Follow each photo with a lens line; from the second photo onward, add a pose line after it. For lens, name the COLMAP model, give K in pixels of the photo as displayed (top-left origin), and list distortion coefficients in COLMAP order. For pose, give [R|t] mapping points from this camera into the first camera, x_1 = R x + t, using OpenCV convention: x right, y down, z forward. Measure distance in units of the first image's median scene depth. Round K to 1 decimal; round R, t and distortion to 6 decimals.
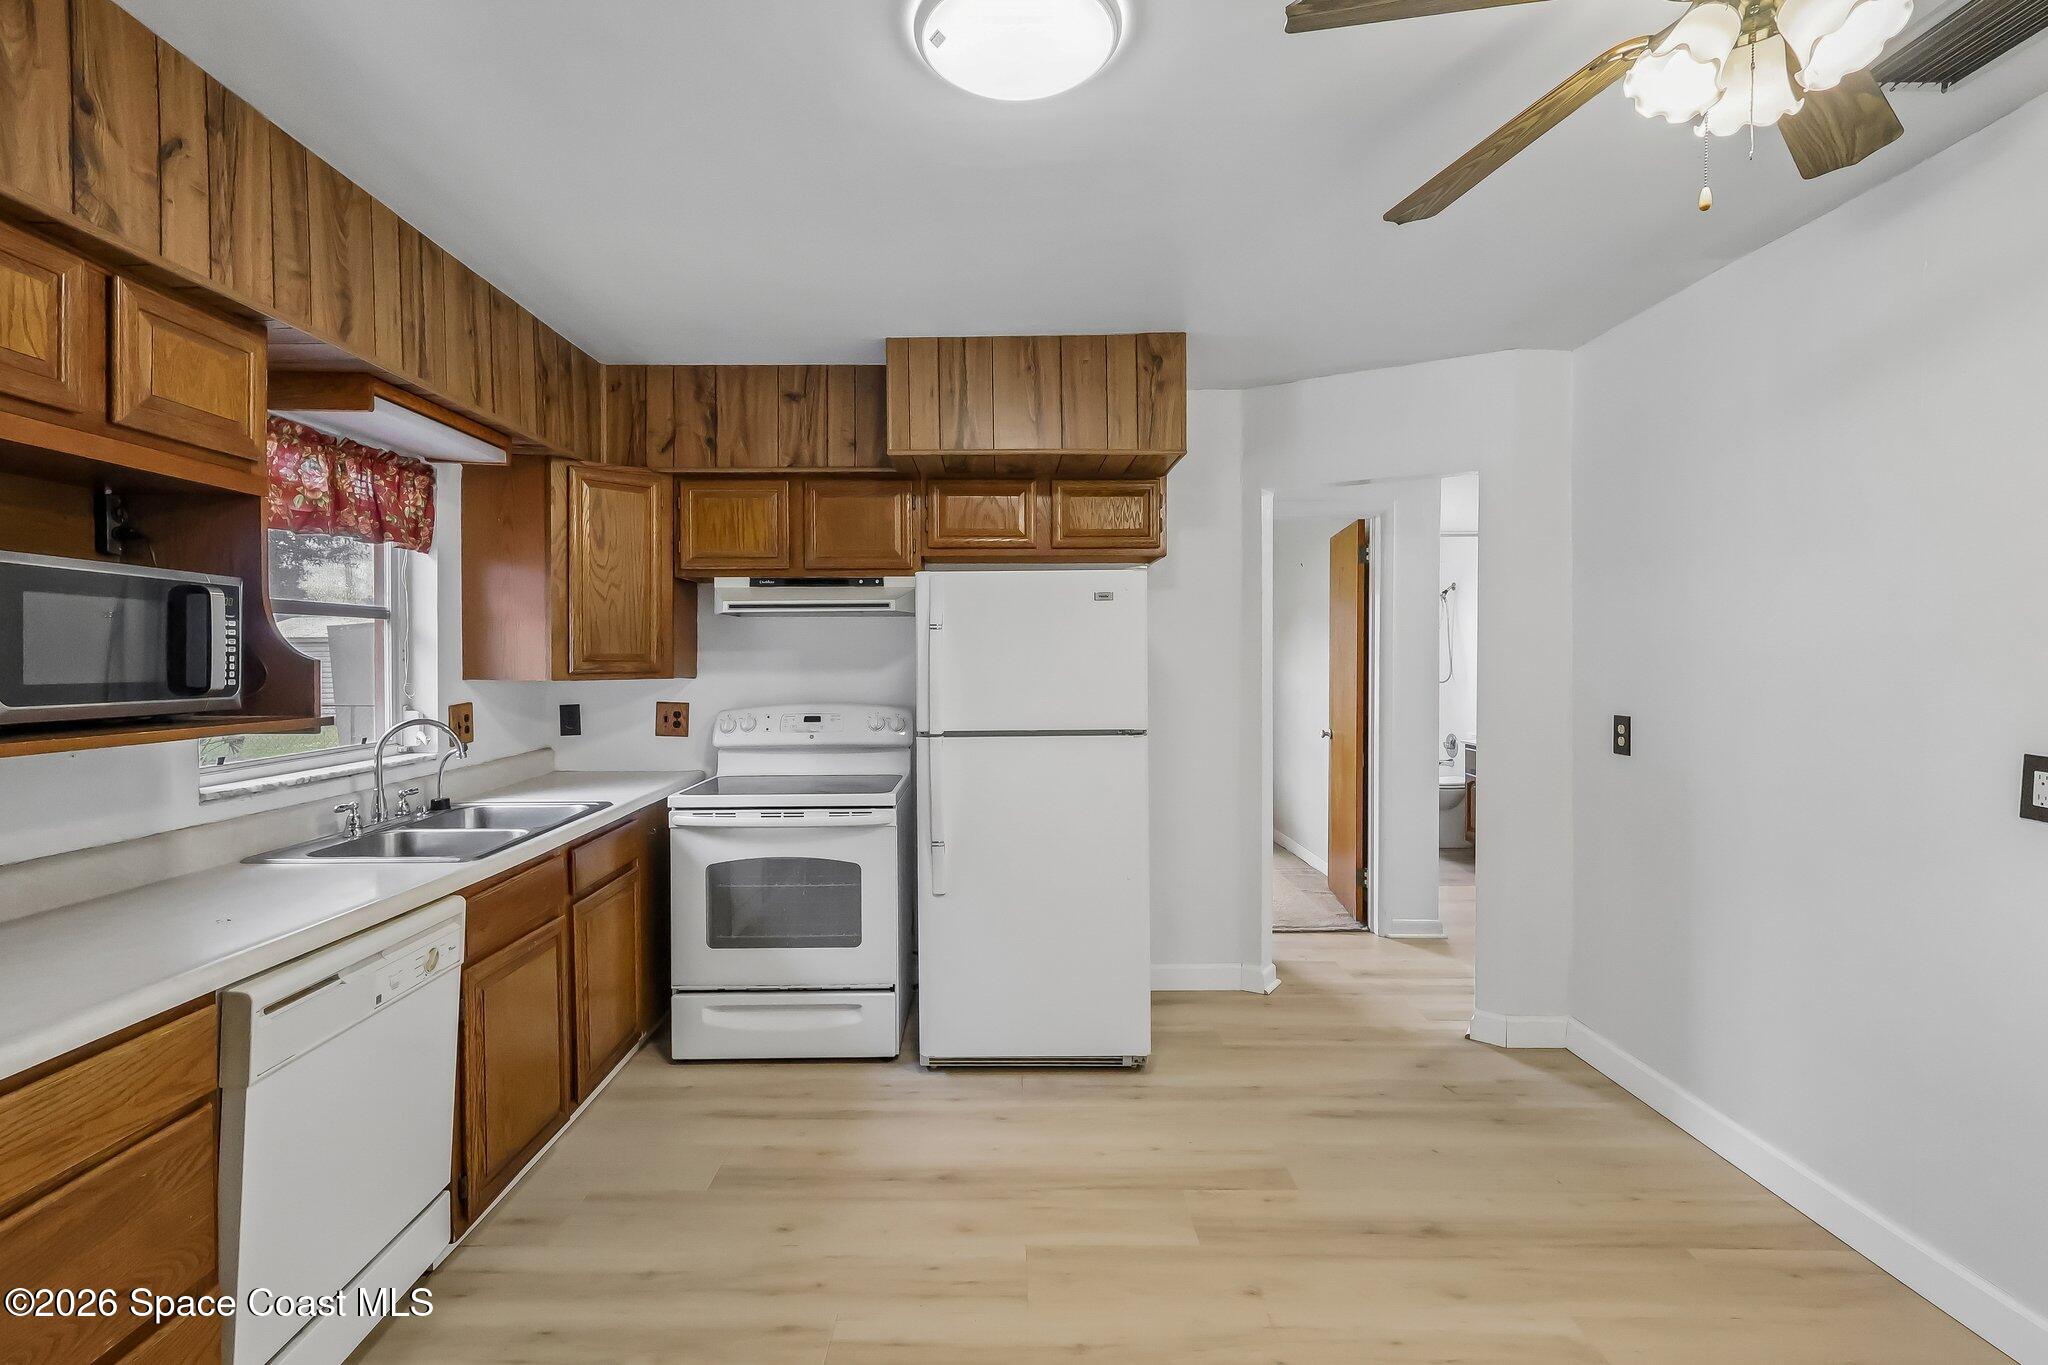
lens RADIAL K [[944.6, 0, 999.4], [0, 944.6, 673.6], [0, 0, 1]] dist [0.002910, 0.000352]
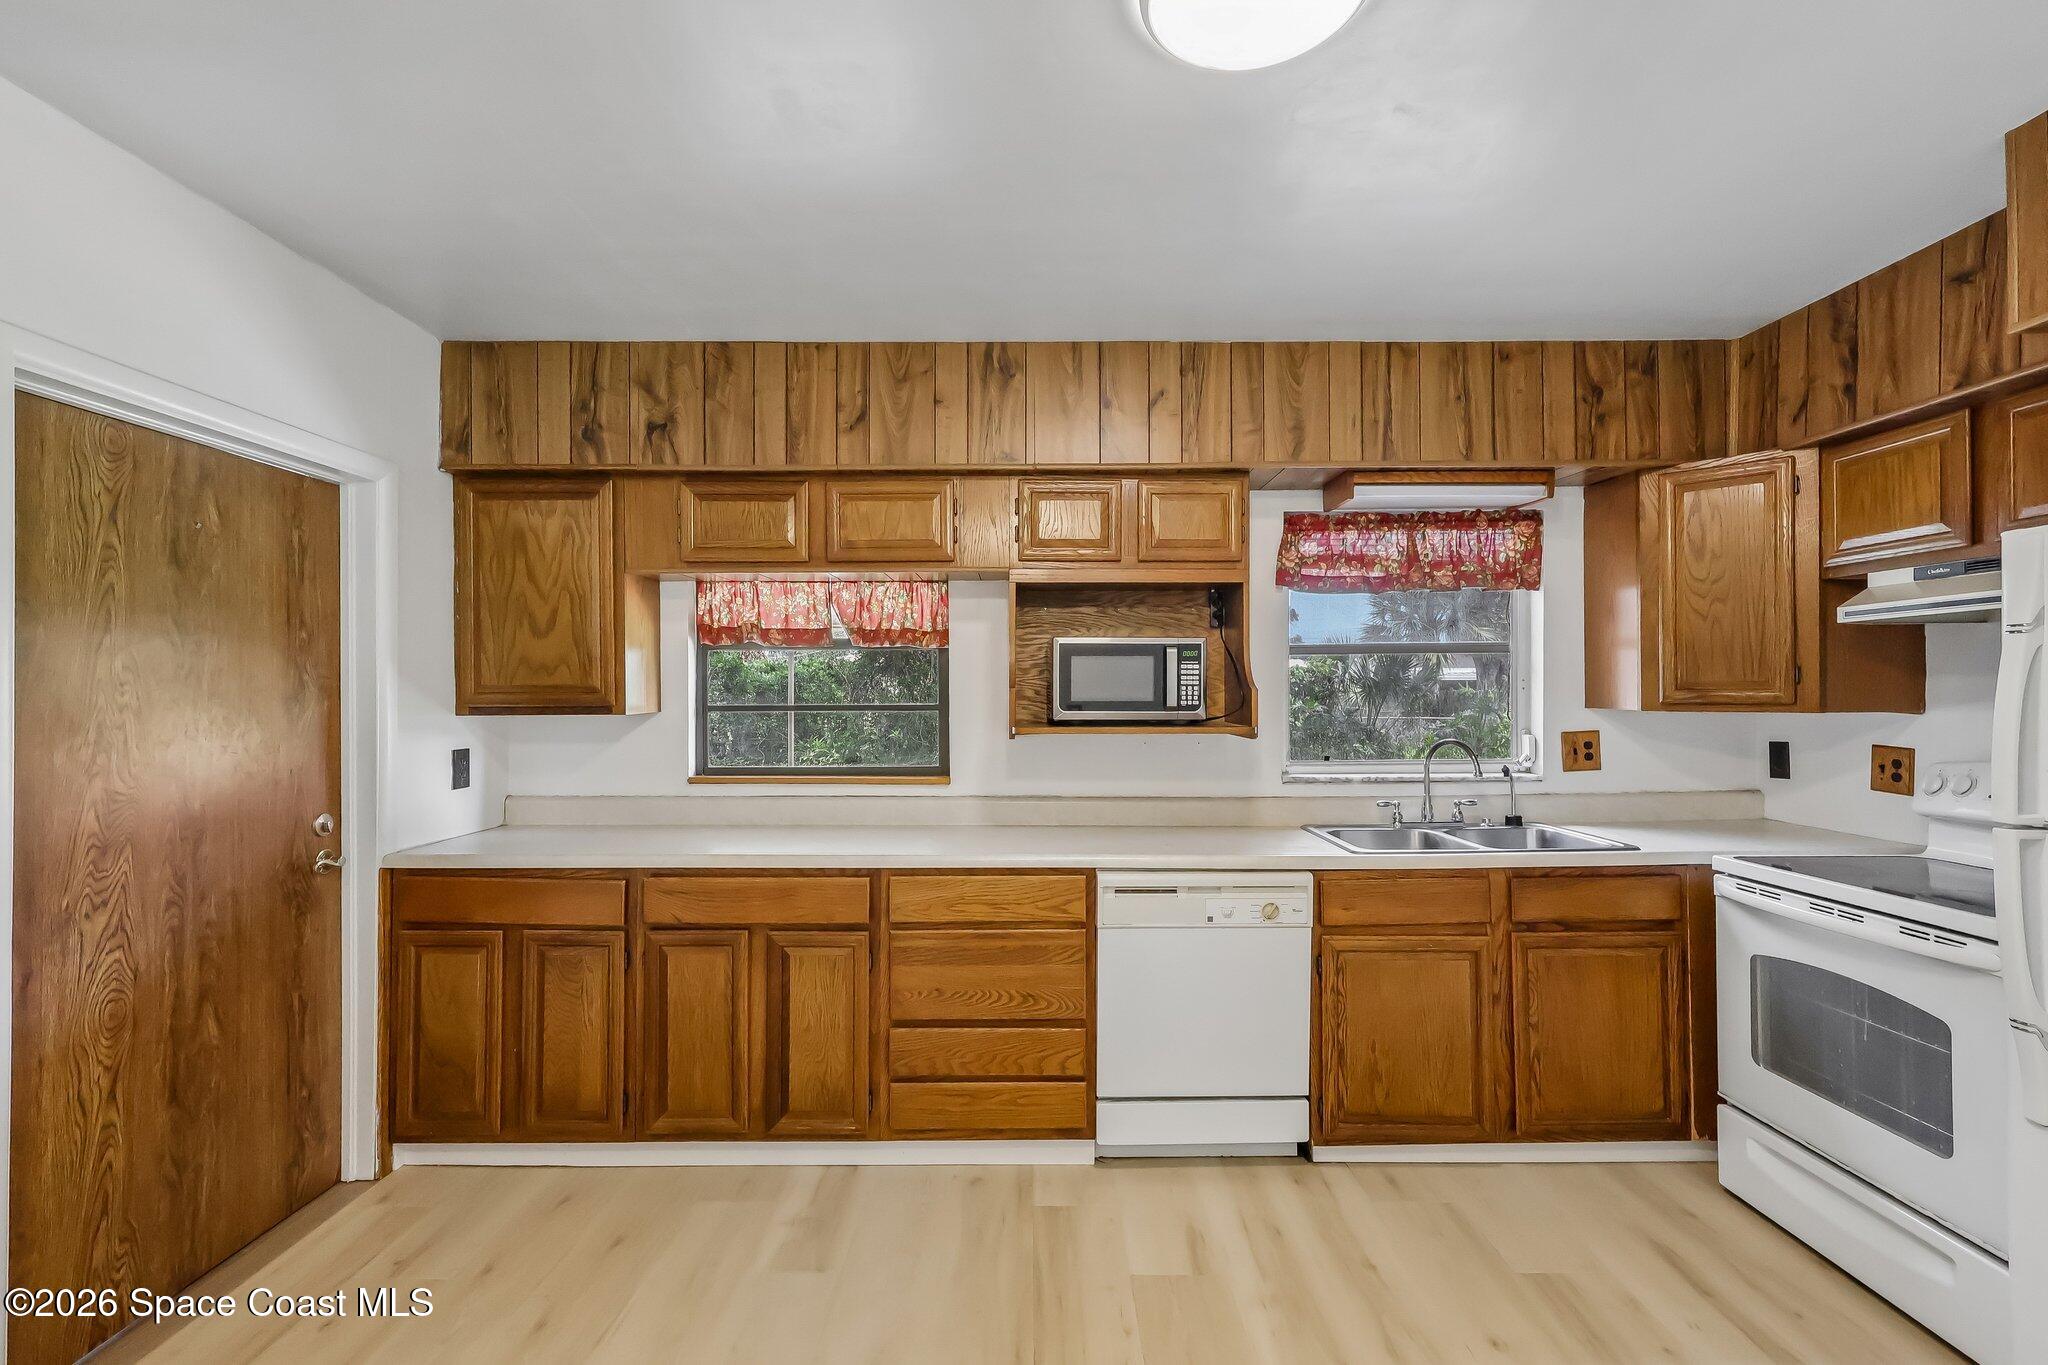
lens RADIAL K [[940.7, 0, 1020.6], [0, 940.7, 684.1], [0, 0, 1]] dist [0.004323, 0.000345]
pose [[-0.002805, -0.003353, -0.999990, 0.473018], [-0.012875, 0.999912, -0.003316, -0.008120], [0.999913, 0.012865, -0.002848, 0.408302]]
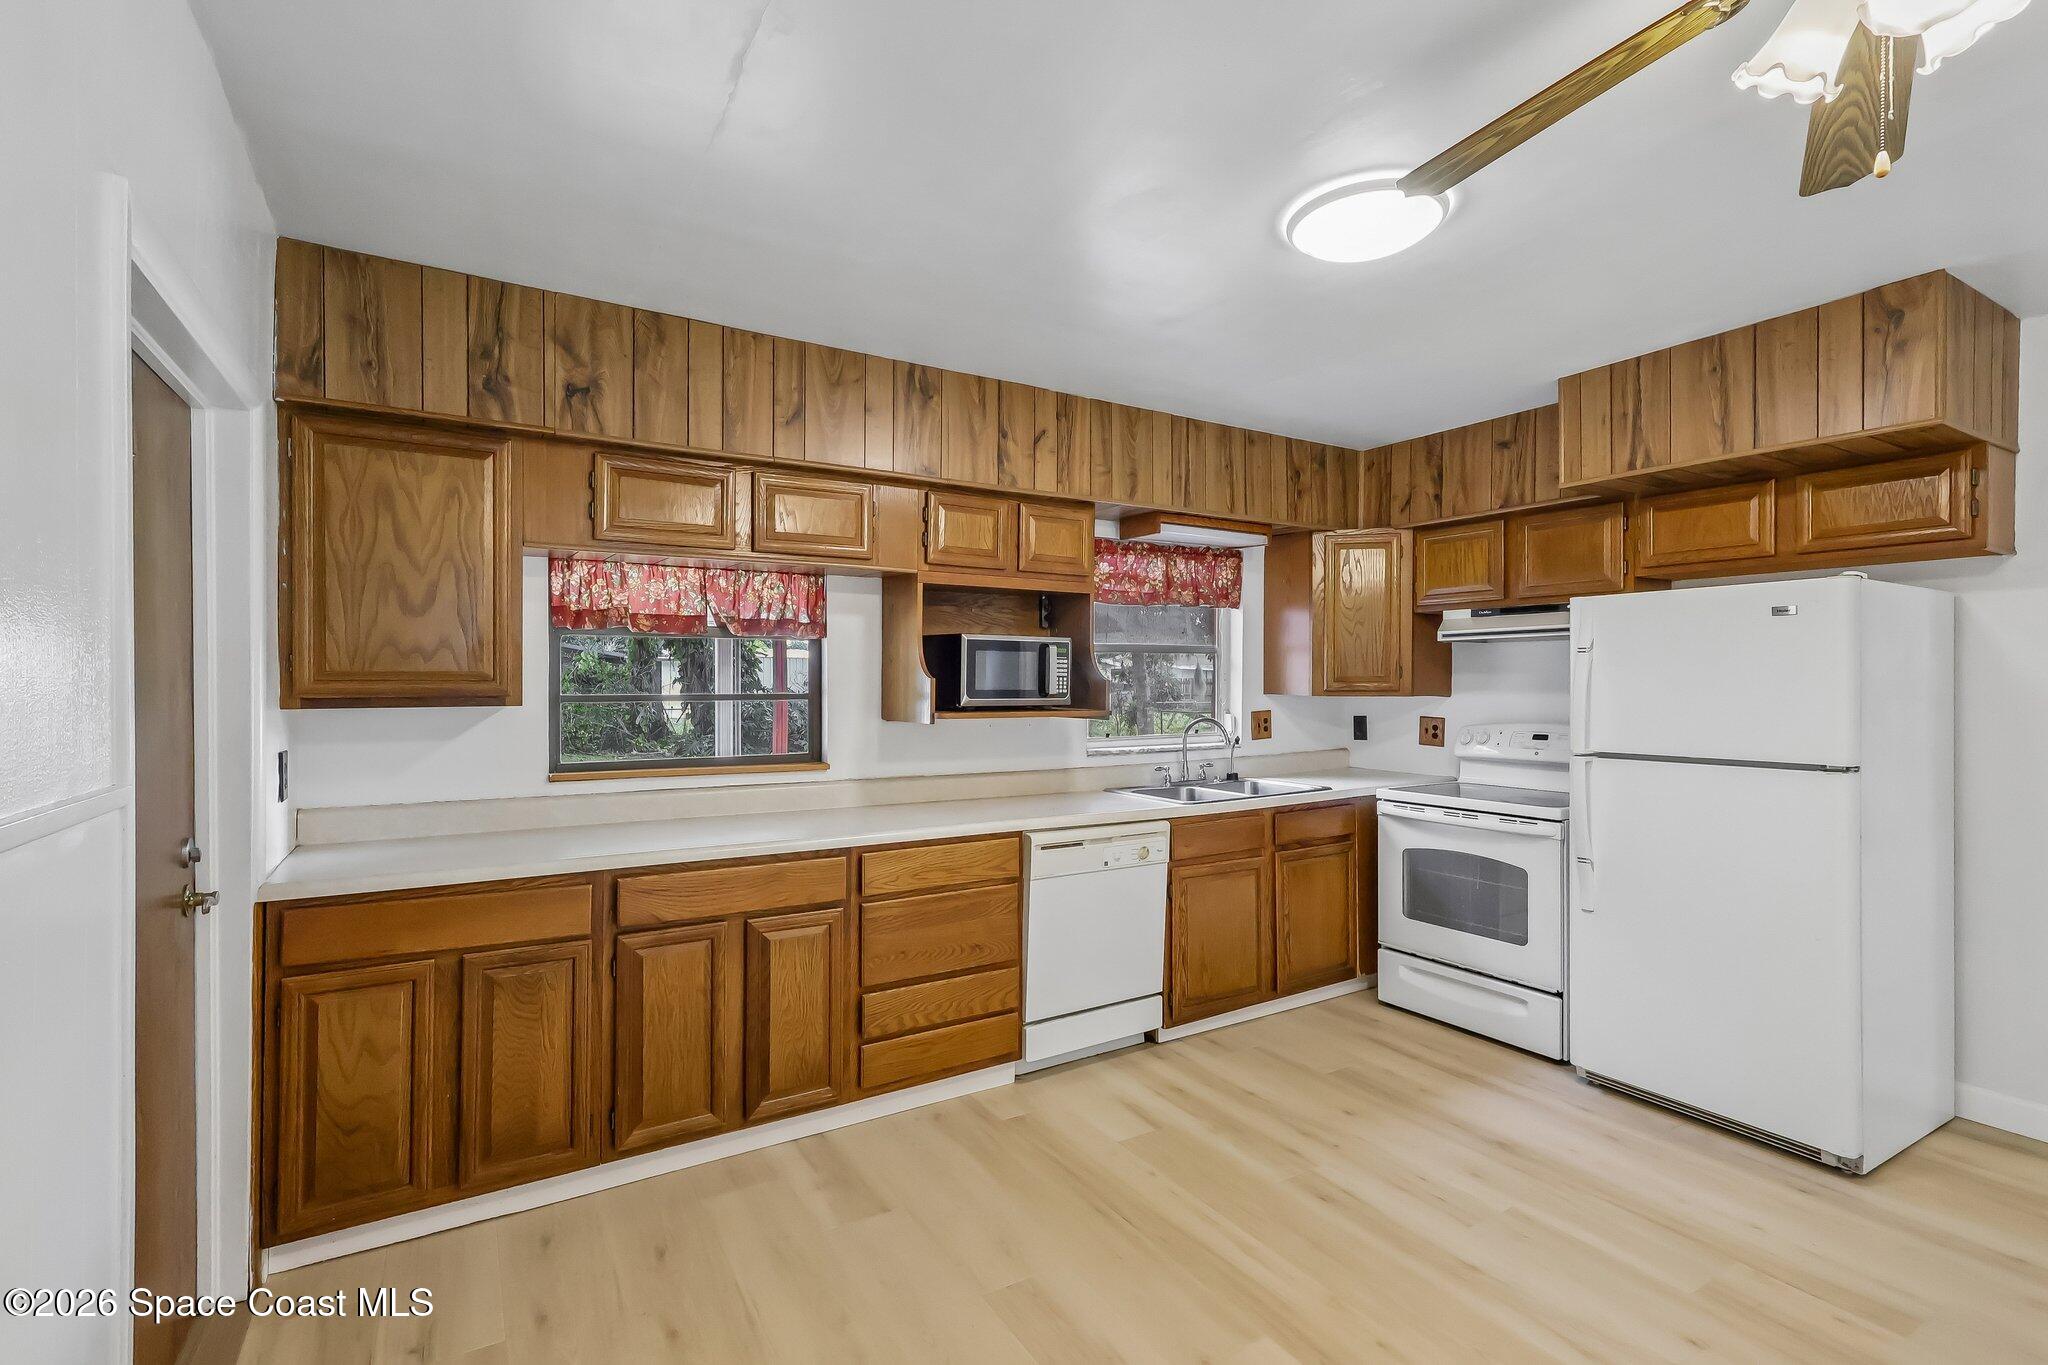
lens RADIAL K [[937.0, 0, 1021.8], [0, 937.0, 680.6], [0, 0, 1]] dist [-0.000070, 0.000126]
pose [[0.521494, 0.004245, -0.853244, 0.475203], [-0.016380, 0.999853, -0.005037, -0.000835], [0.853098, 0.016603, 0.521487, -0.059064]]
